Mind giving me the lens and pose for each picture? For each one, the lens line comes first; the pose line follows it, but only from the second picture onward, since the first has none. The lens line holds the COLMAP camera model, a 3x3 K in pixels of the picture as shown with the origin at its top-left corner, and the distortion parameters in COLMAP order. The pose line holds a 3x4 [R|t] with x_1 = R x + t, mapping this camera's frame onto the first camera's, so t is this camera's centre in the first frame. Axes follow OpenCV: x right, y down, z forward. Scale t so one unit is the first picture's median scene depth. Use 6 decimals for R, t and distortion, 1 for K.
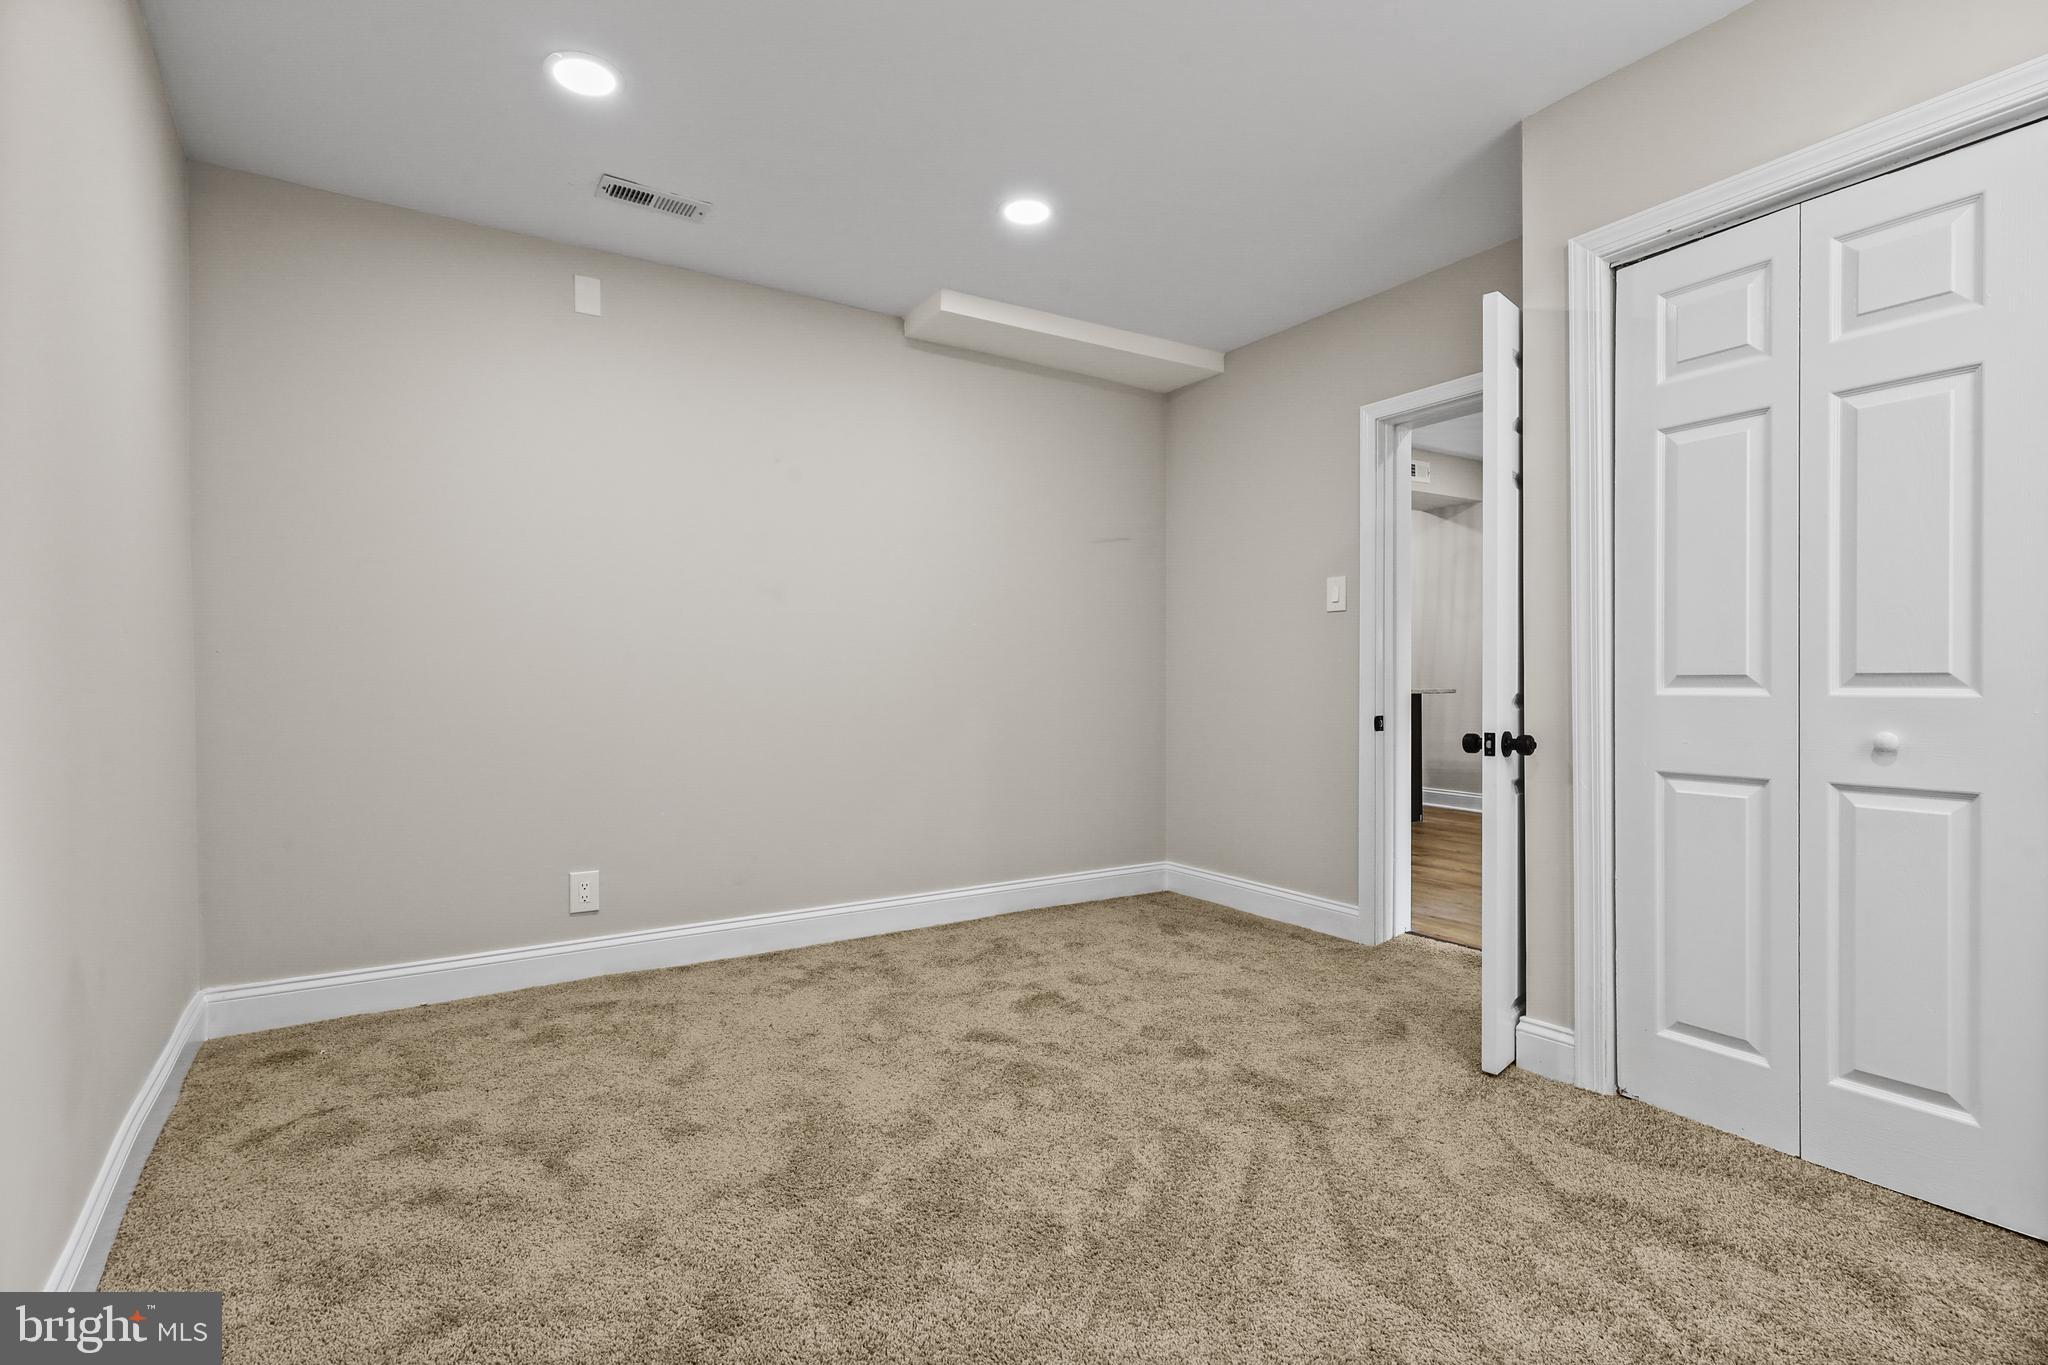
lens RADIAL K [[927.0, 0, 1036.6], [0, 927.0, 681.8], [0, 0, 1]] dist [-0.000940, 0.000156]
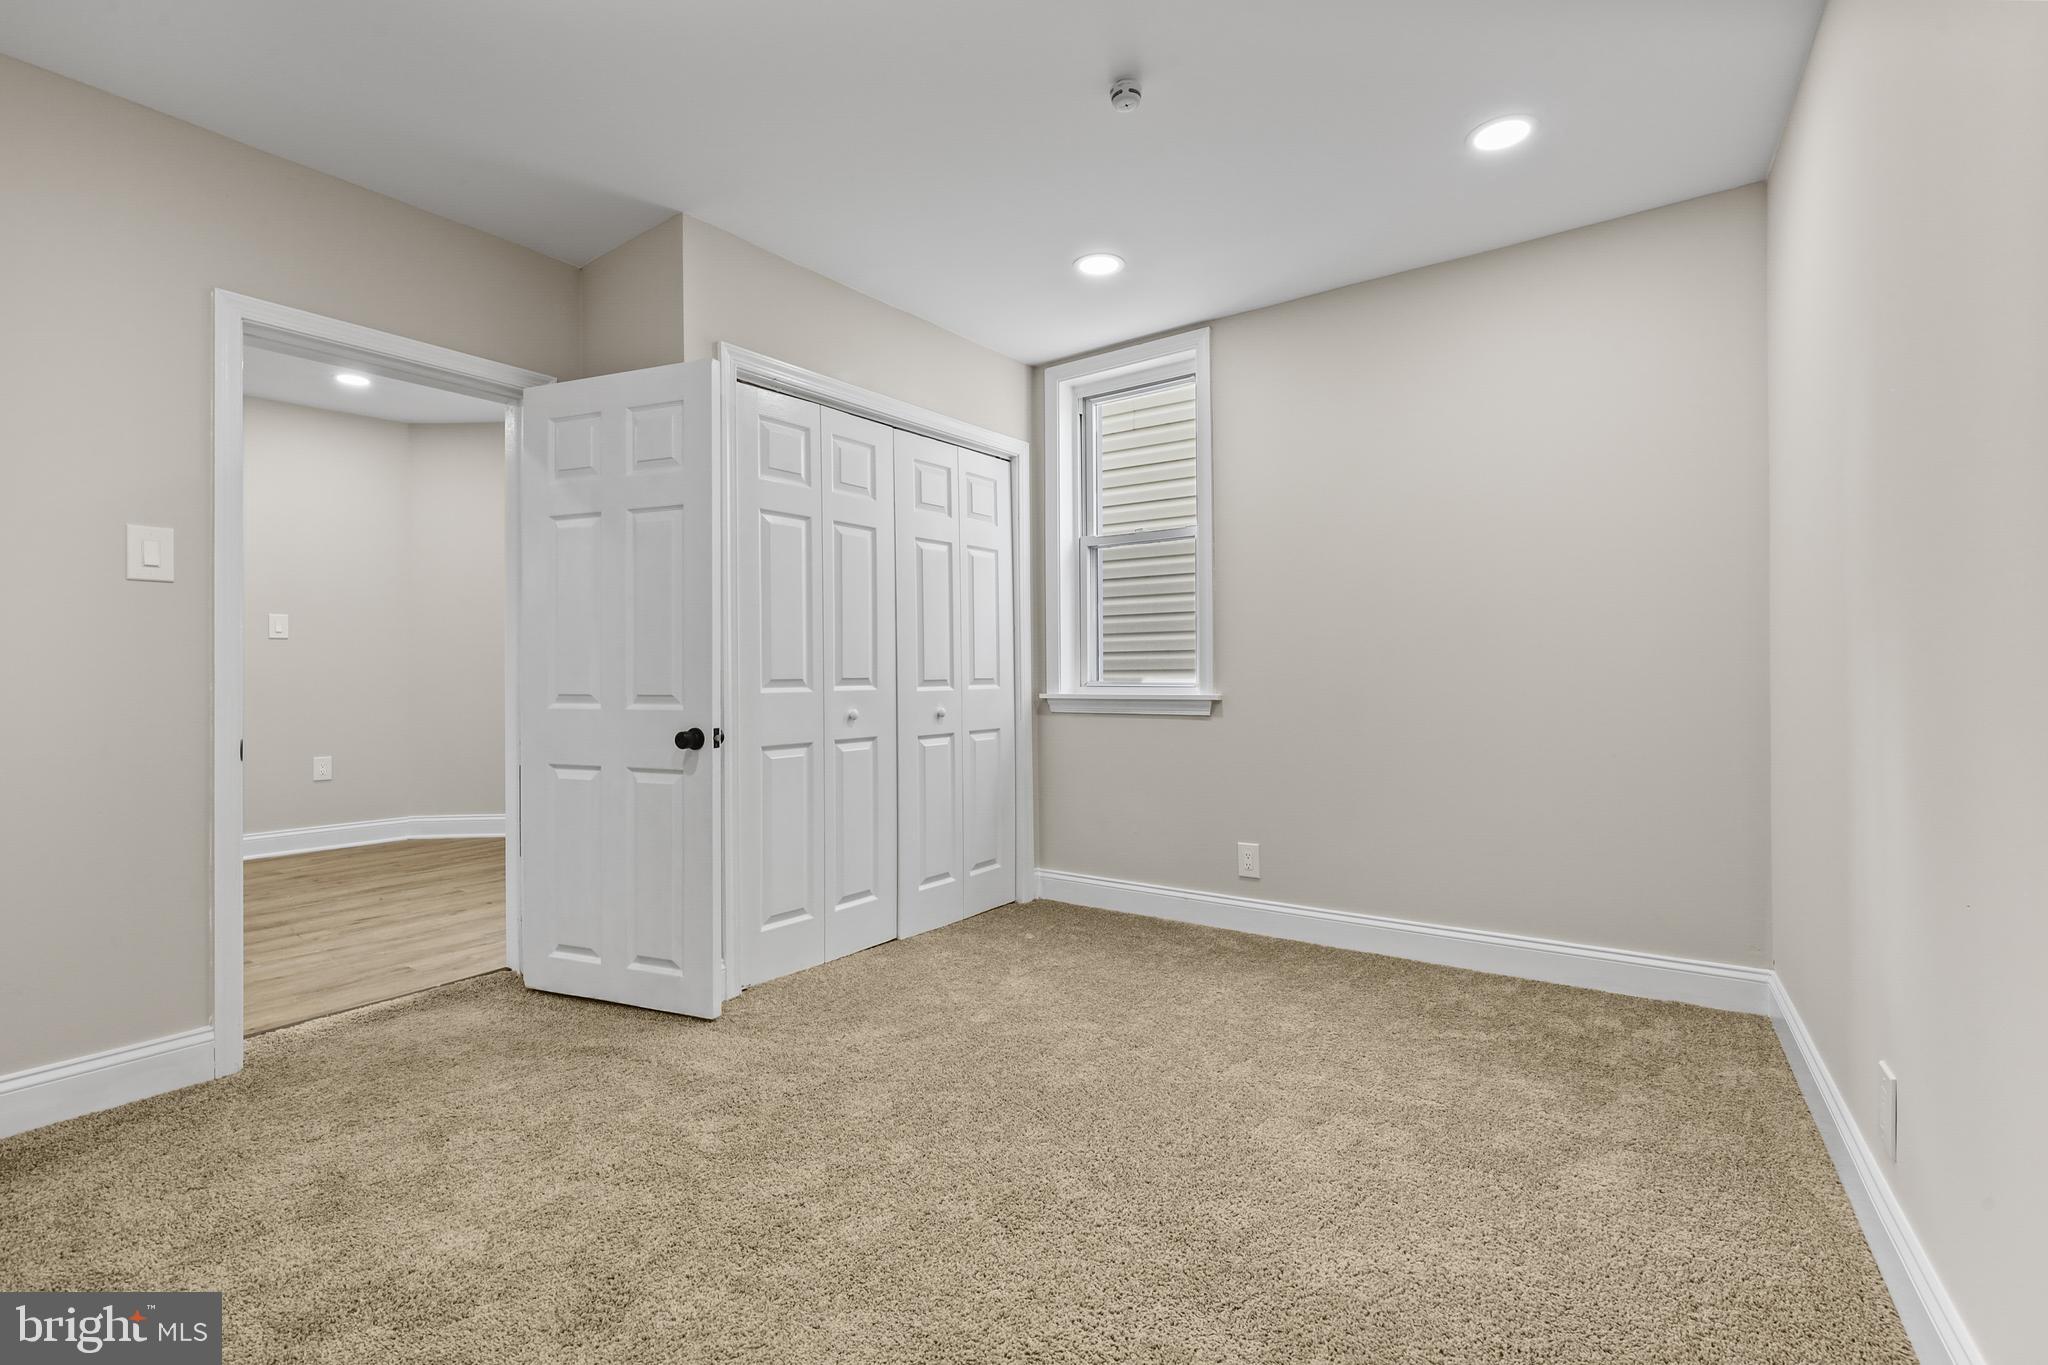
lens RADIAL K [[927.0, 0, 1036.6], [0, 927.0, 681.8], [0, 0, 1]] dist [-0.000940, 0.000156]
pose [[-0.366155, 0.011590, 0.930482, -0.832540], [0.017795, 0.999827, -0.005452, 0.012649], [-0.930384, 0.014562, -0.366297, 1.147149]]
